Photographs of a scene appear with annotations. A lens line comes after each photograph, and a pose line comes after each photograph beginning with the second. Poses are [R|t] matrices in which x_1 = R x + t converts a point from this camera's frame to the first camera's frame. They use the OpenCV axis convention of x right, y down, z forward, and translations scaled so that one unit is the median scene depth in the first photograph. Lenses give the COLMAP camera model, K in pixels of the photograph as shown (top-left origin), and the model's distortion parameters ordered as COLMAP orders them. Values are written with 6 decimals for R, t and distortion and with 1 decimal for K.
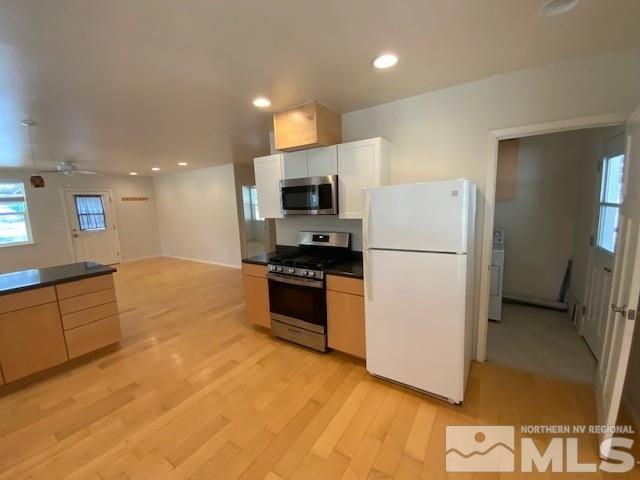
lens RADIAL K [[263.7, 0, 320.0], [0, 263.7, 240.0], [0, 0, 1]] dist [-0.012980, -0.000372]
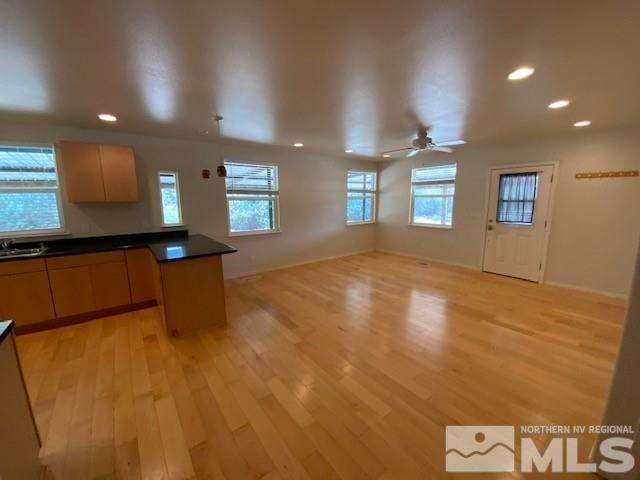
lens RADIAL K [[263.7, 0, 320.0], [0, 263.7, 240.0], [0, 0, 1]] dist [-0.012980, -0.000372]
pose [[-0.341996, 0.187246, -0.920857, -0.039557], [-0.102829, 0.966605, 0.234738, -0.111528], [0.934058, 0.174970, -0.311320, 0.767333]]
